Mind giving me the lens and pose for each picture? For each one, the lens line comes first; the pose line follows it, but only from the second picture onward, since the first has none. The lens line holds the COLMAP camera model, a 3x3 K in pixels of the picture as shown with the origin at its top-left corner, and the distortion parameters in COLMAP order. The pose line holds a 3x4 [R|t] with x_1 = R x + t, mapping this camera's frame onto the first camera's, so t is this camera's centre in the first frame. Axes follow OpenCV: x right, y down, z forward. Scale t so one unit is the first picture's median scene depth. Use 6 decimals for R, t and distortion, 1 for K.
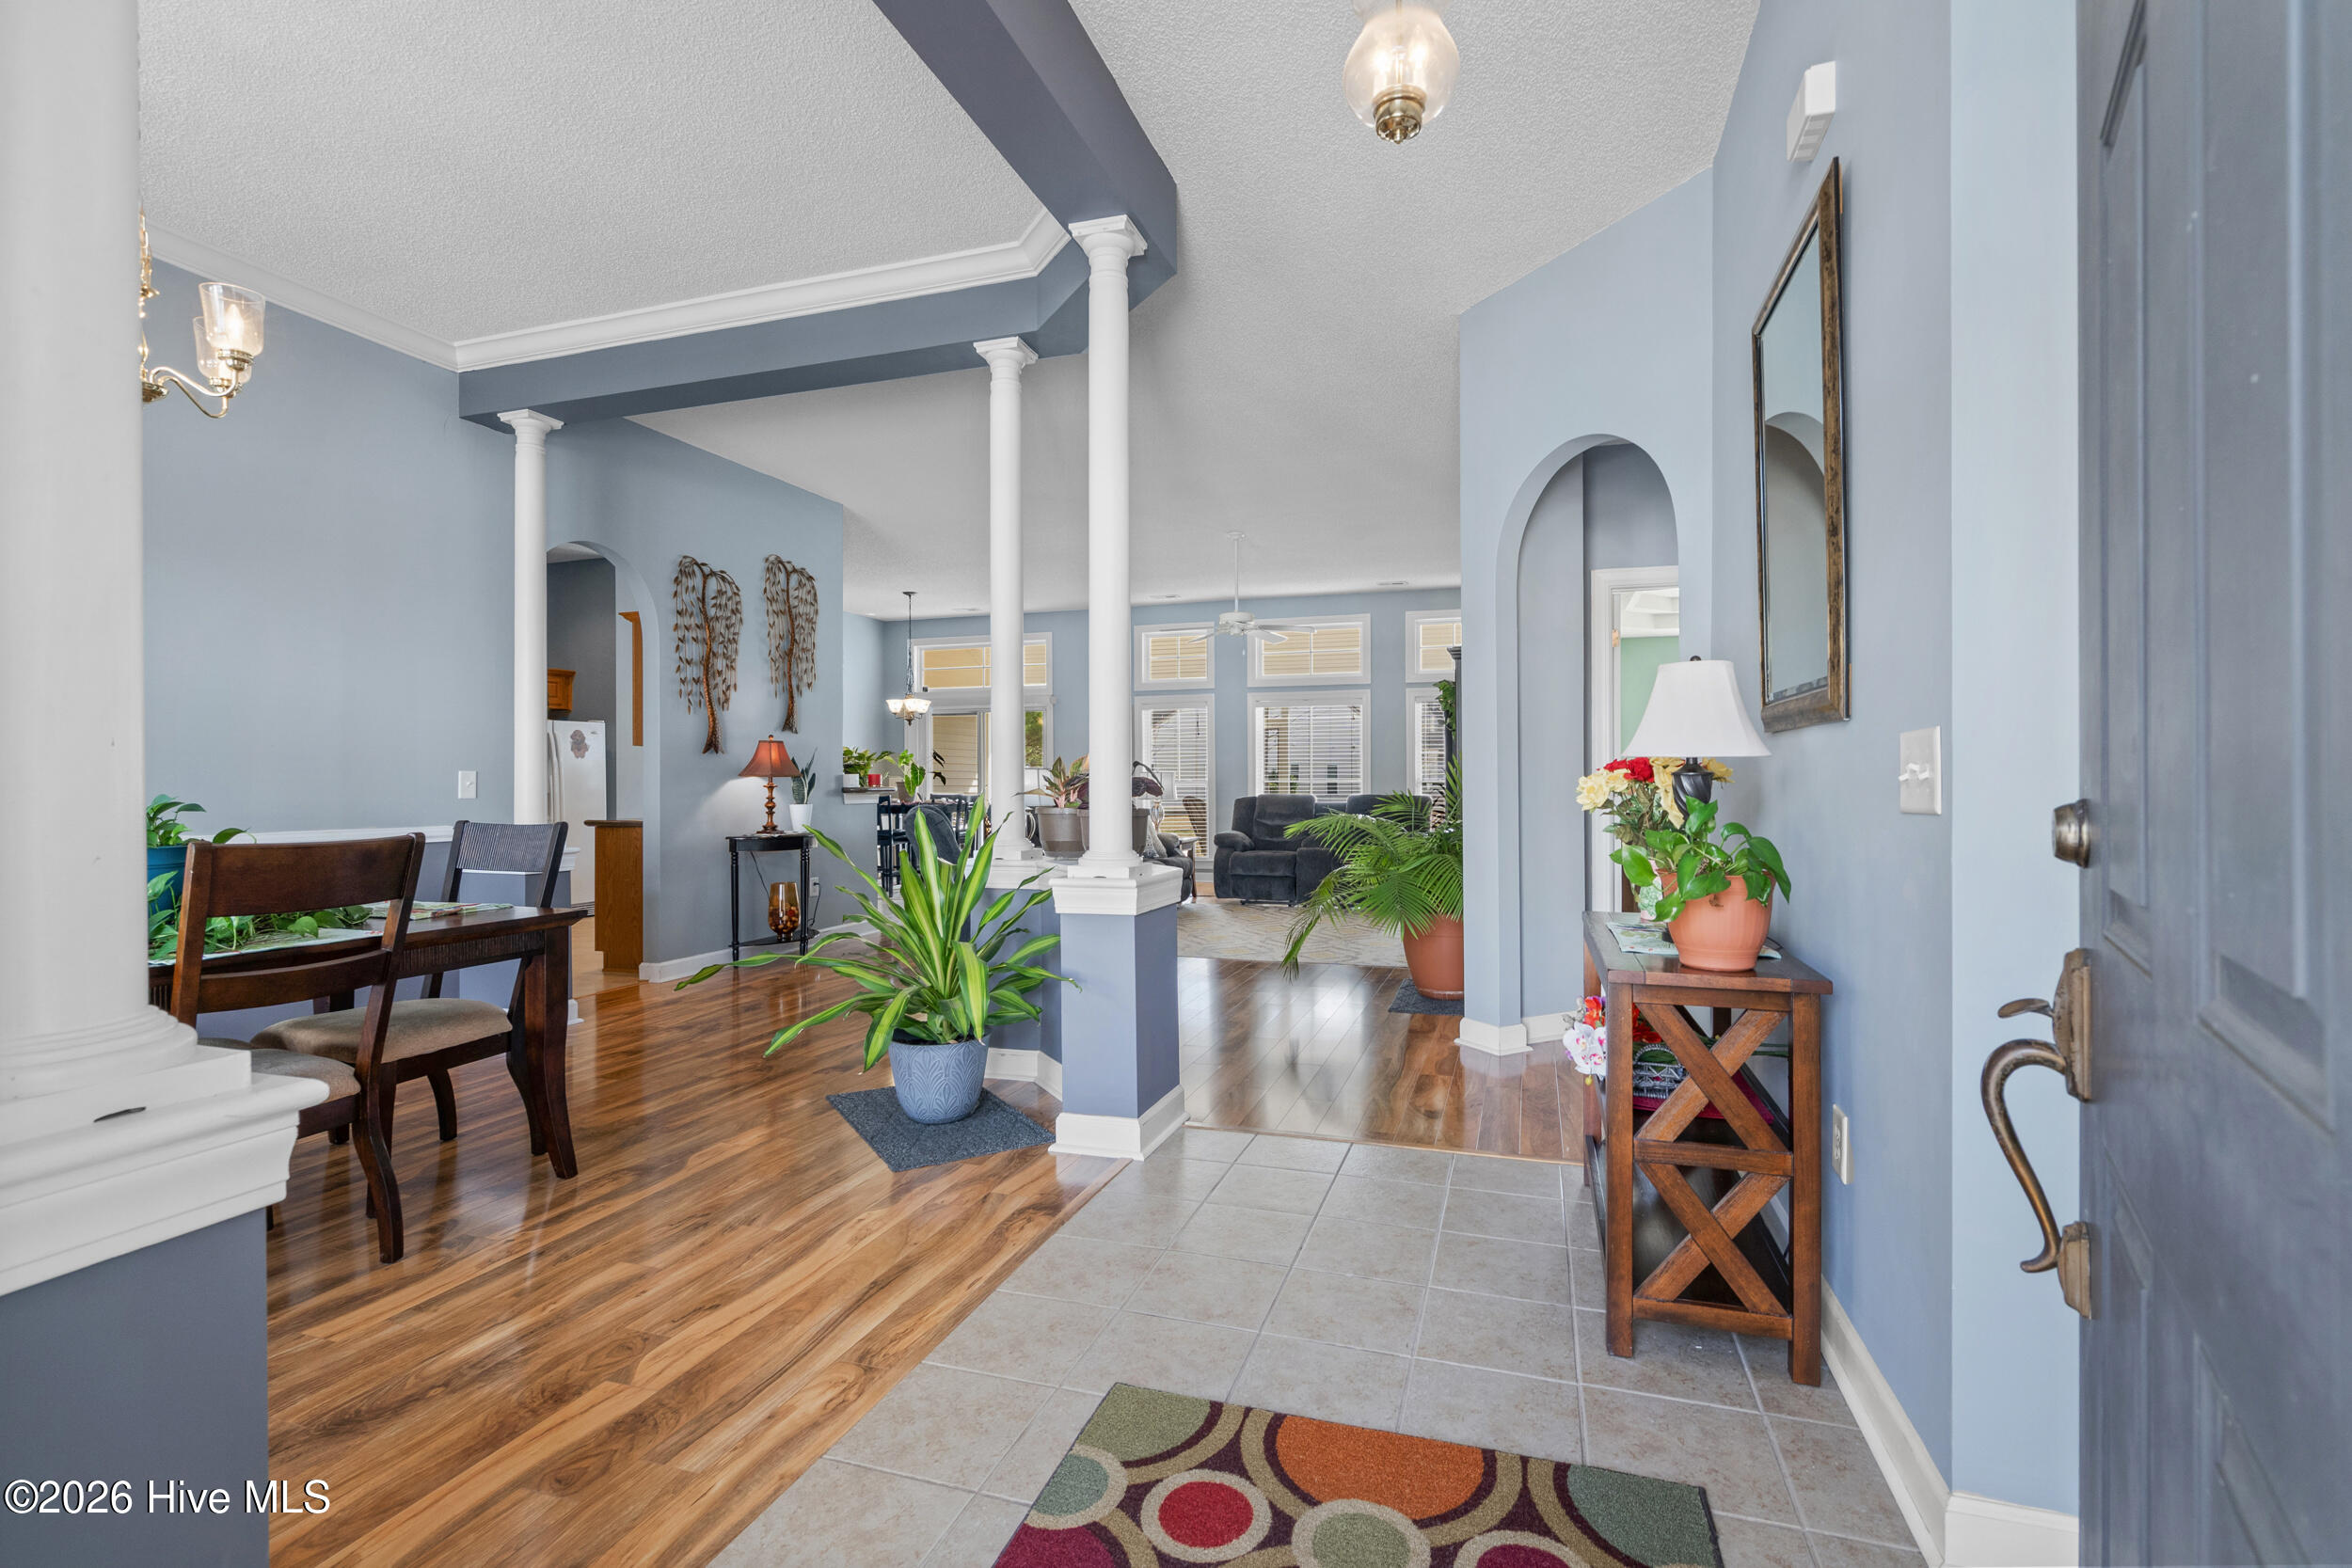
lens RADIAL K [[1088.3, 0, 1183.1], [0, 1088.3, 772.6], [0, 0, 1]] dist [0.000358, 0.000418]
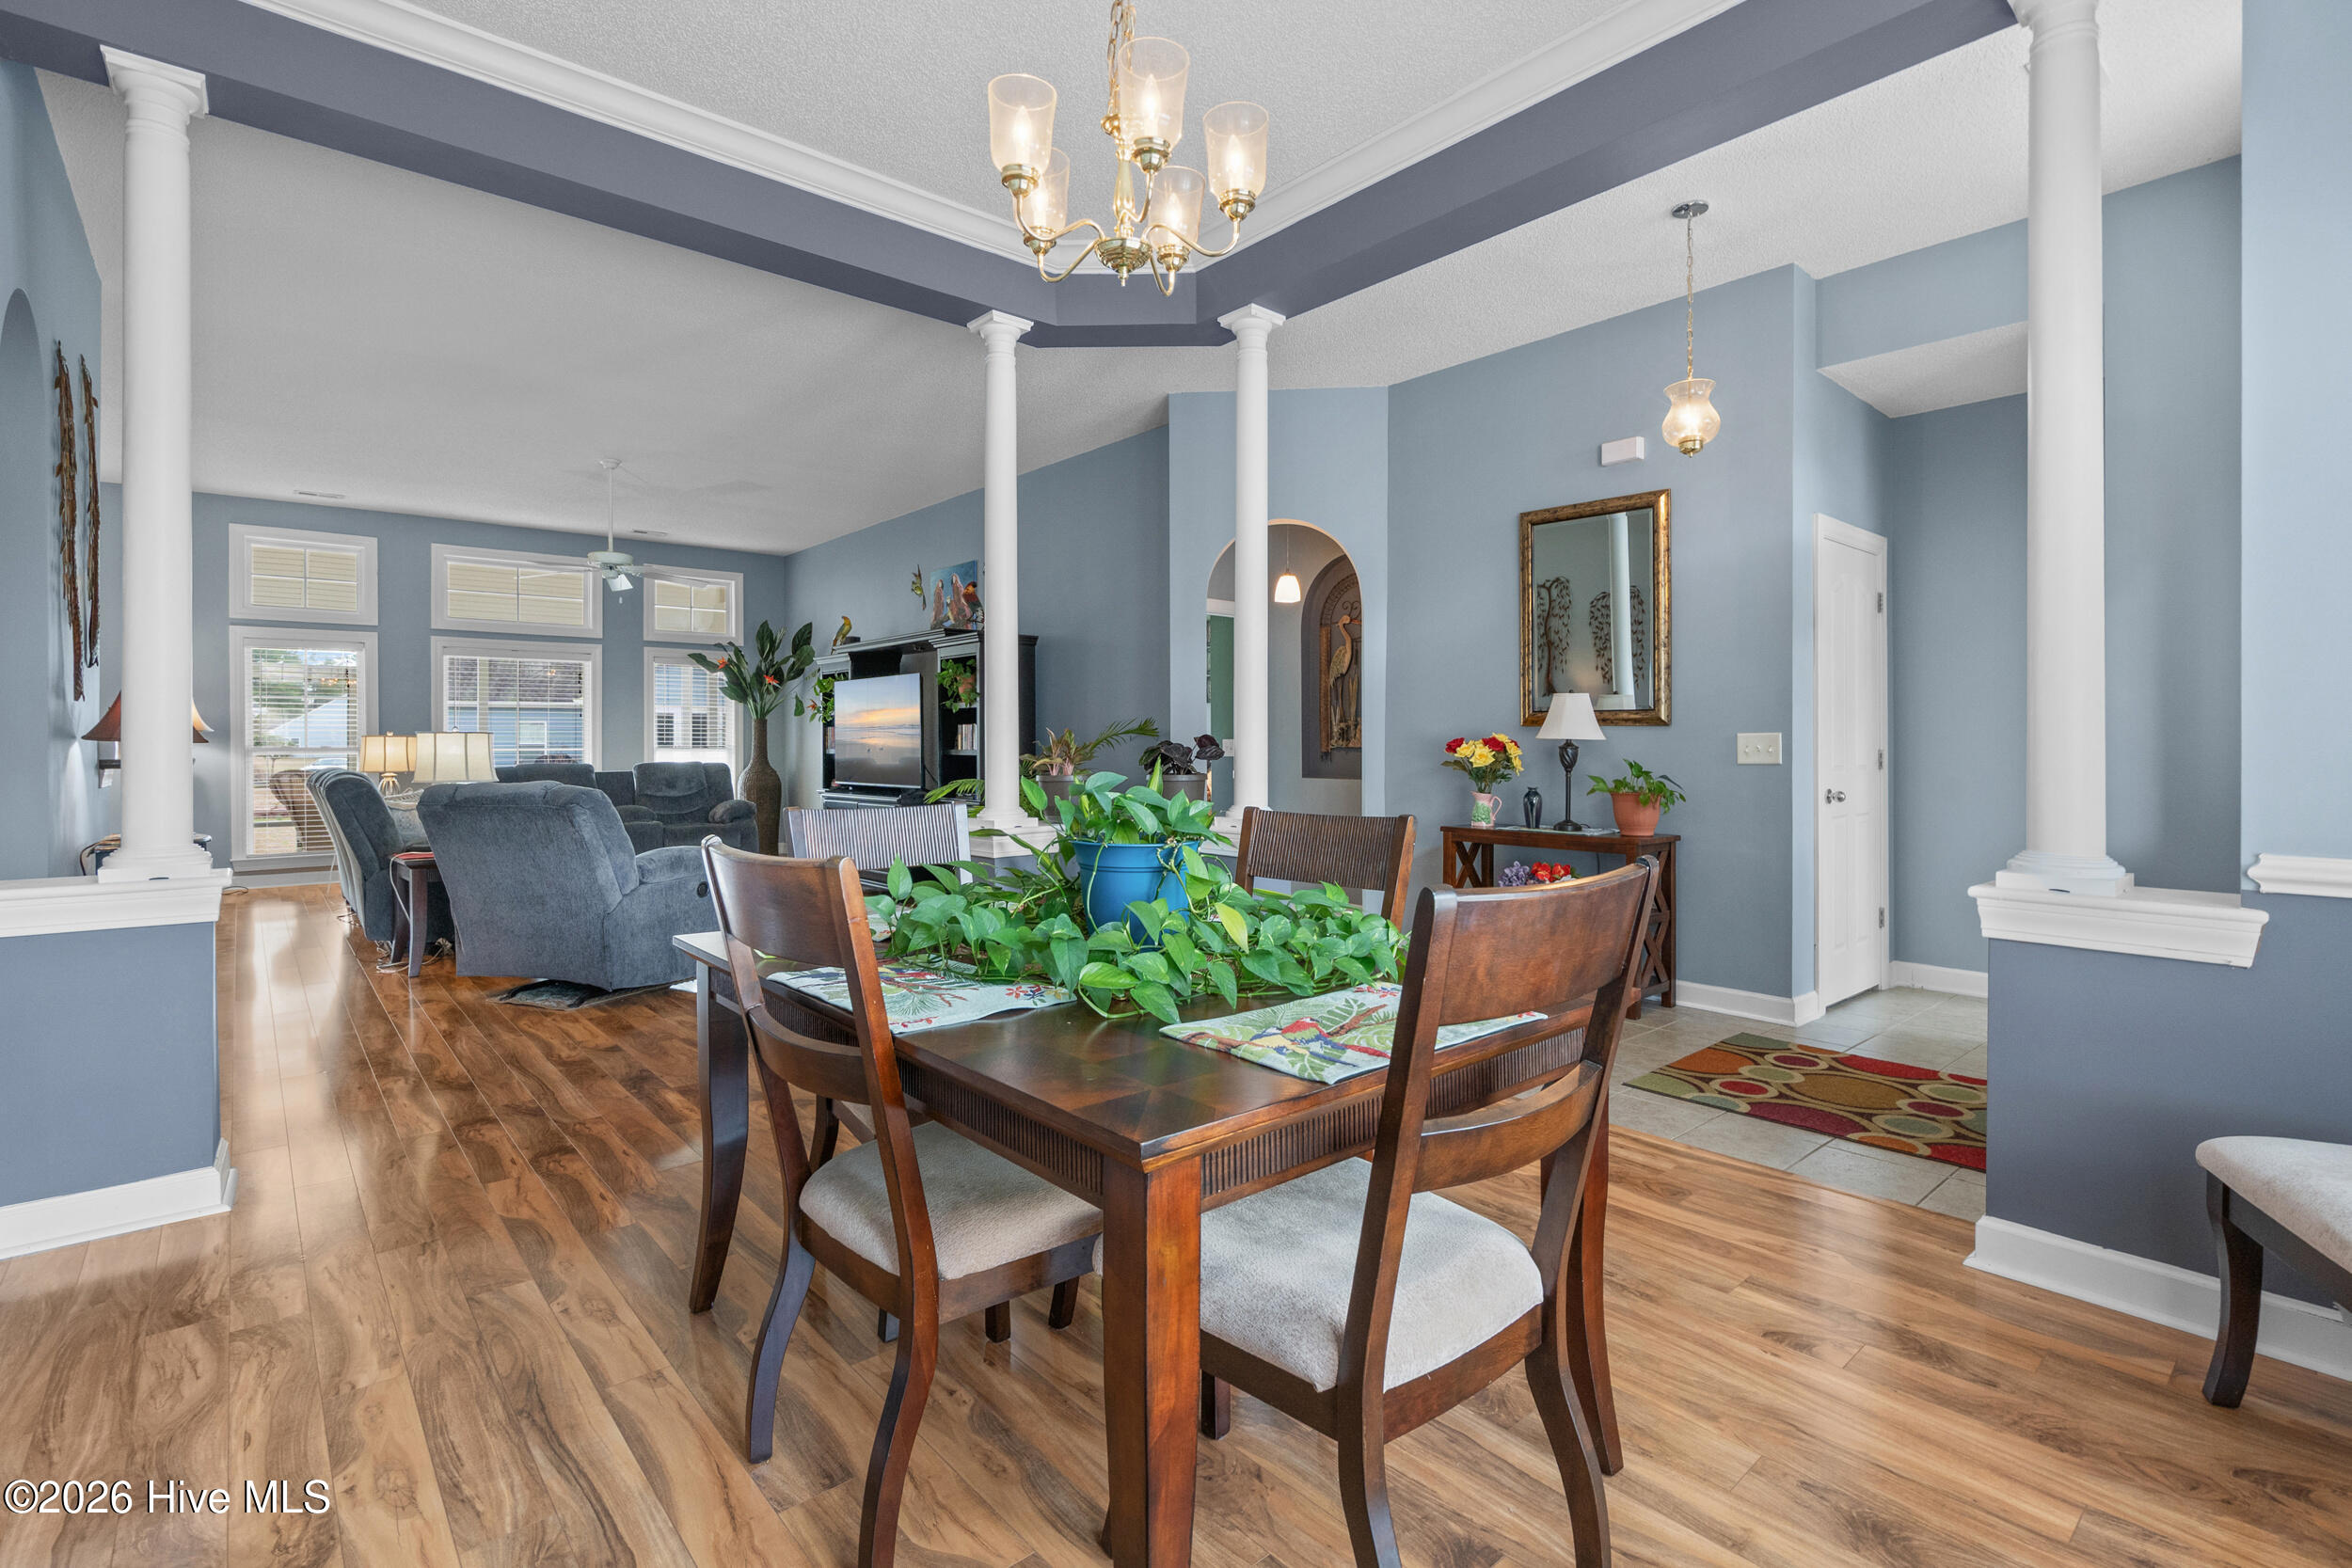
lens RADIAL K [[1088.3, 0, 1177.7], [0, 1088.3, 746.0], [0, 0, 1]] dist [0.000358, 0.000418]
pose [[0.512077, 0.003711, 0.858931, -0.614632], [-0.010395, 0.999944, 0.001877, 0.000568], [-0.858877, -0.009890, 0.512087, 0.217686]]
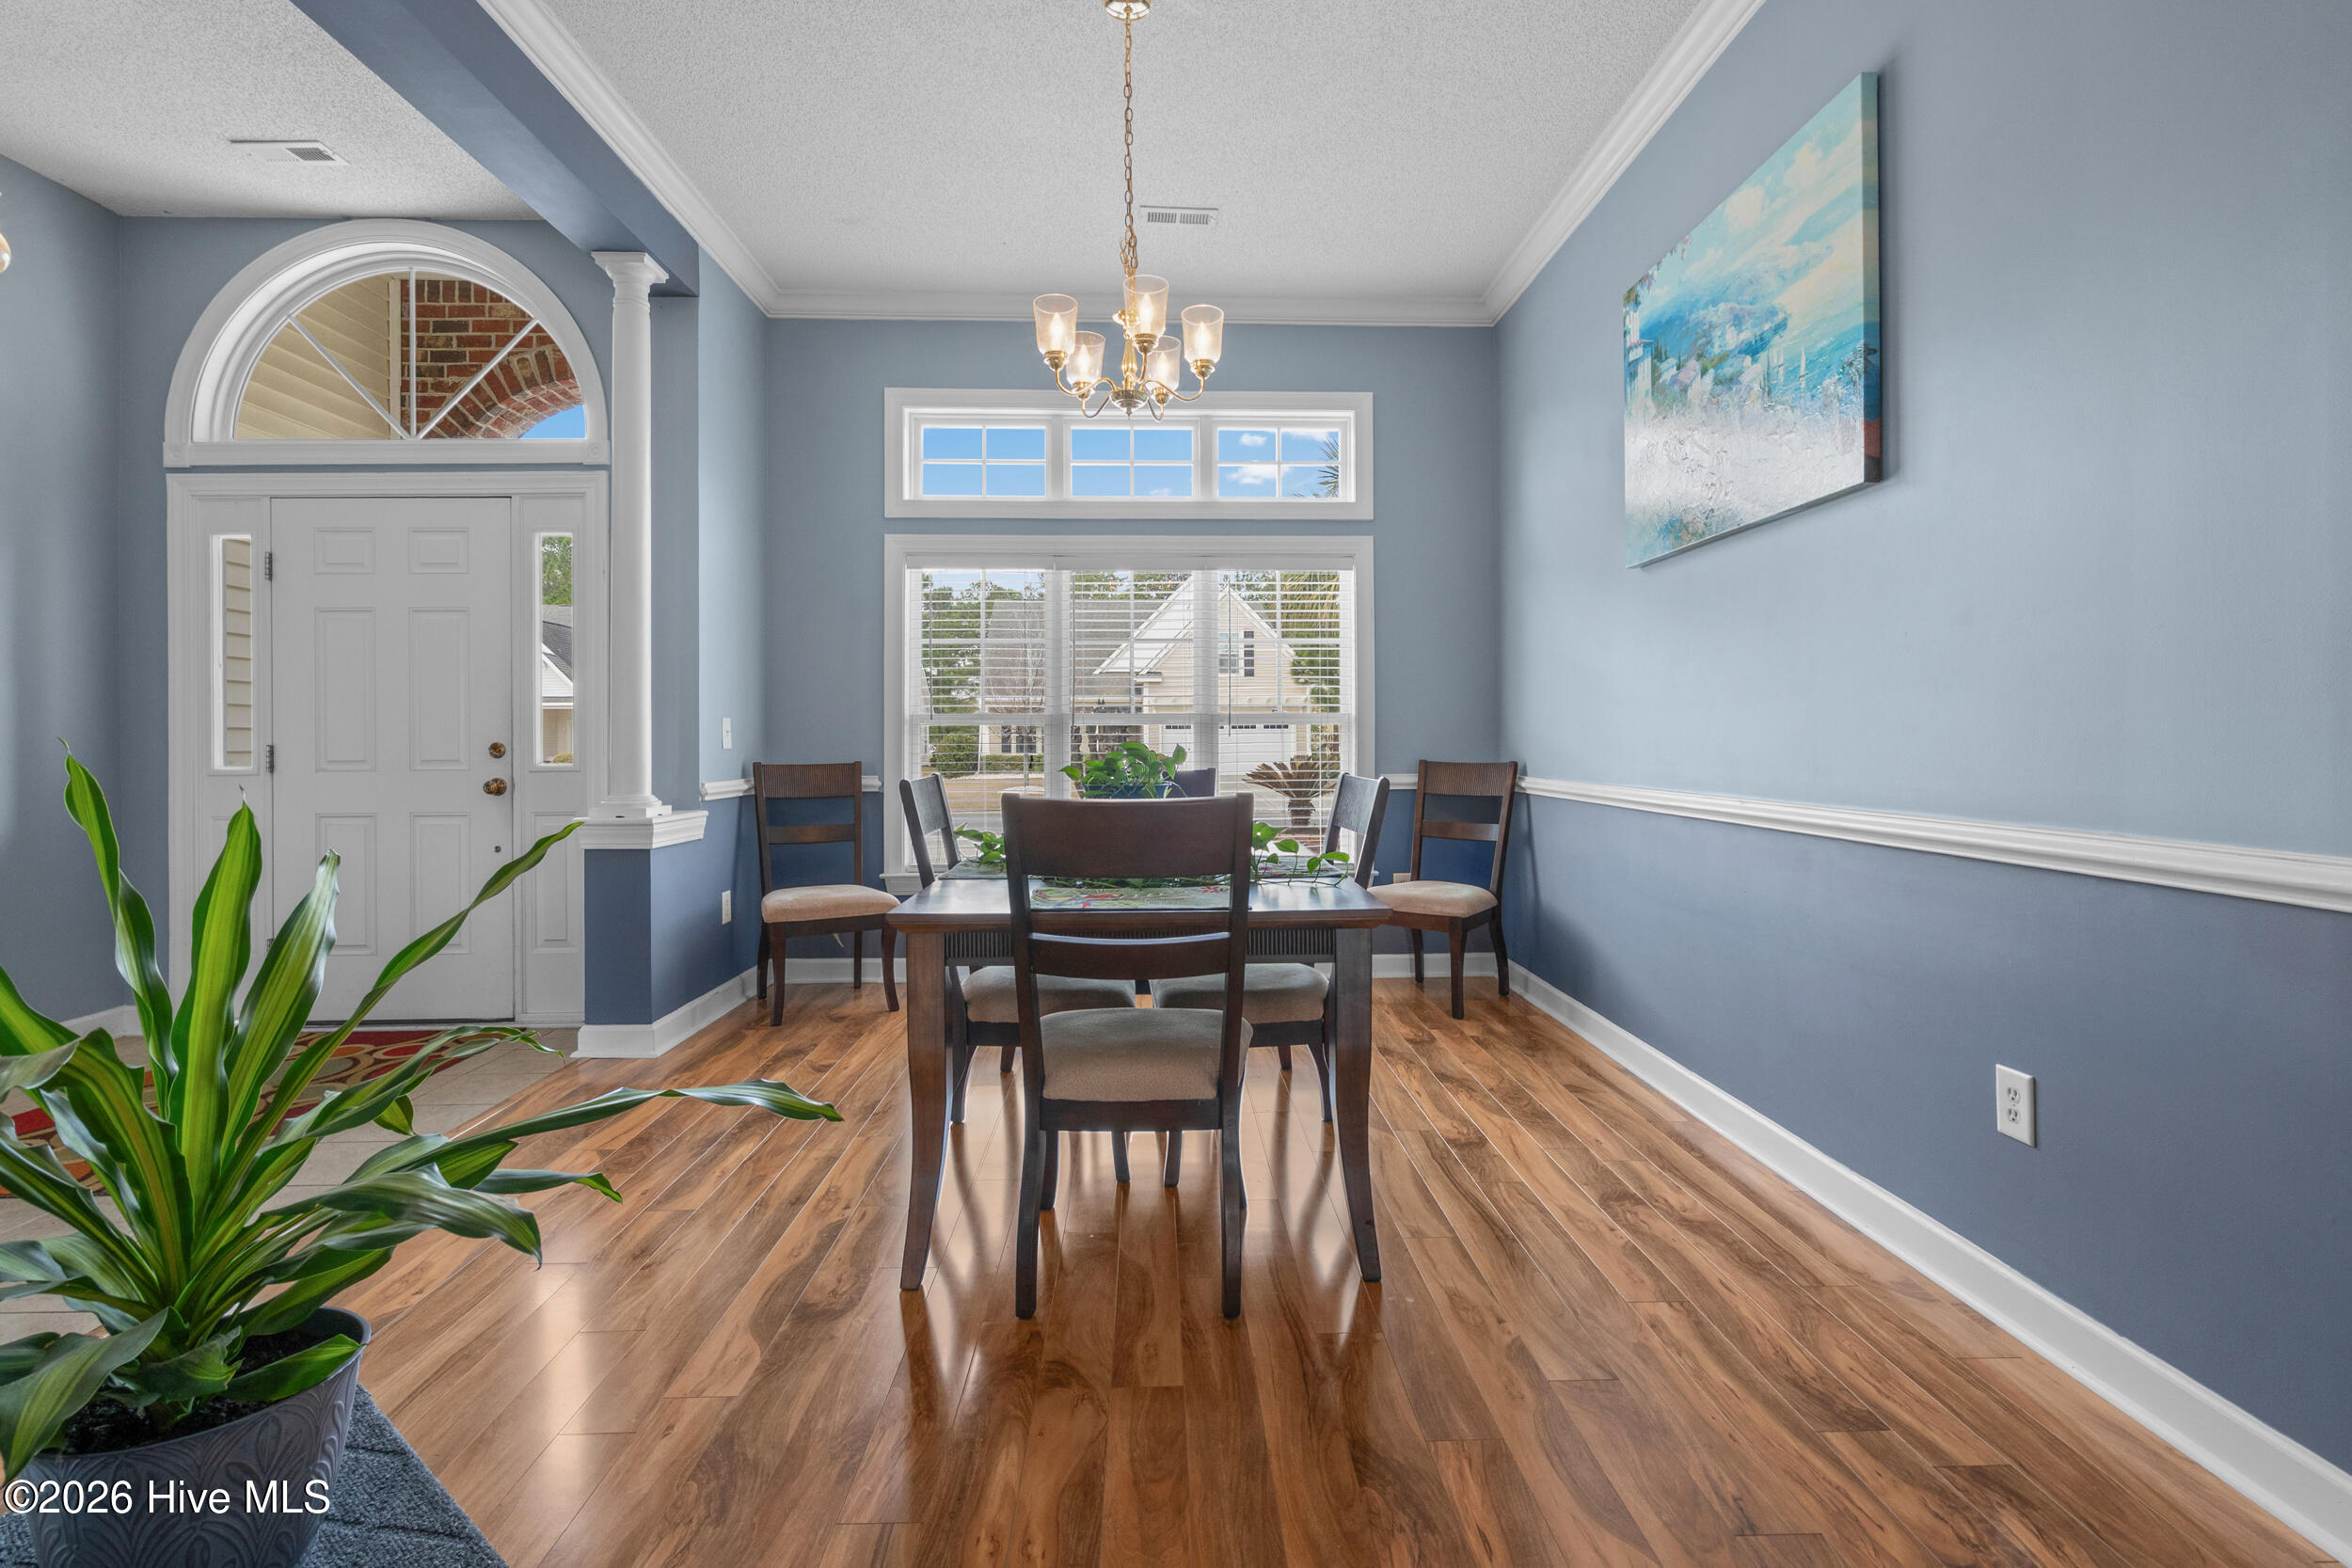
lens RADIAL K [[1088.3, 0, 1177.2], [0, 1088.3, 740.7], [0, 0, 1]] dist [0.000358, 0.000418]
pose [[-0.941283, 0.012069, -0.337403, -0.232671], [0.014932, 0.999871, -0.005892, 0.011614], [0.337288, -0.010584, -0.941342, 0.813117]]
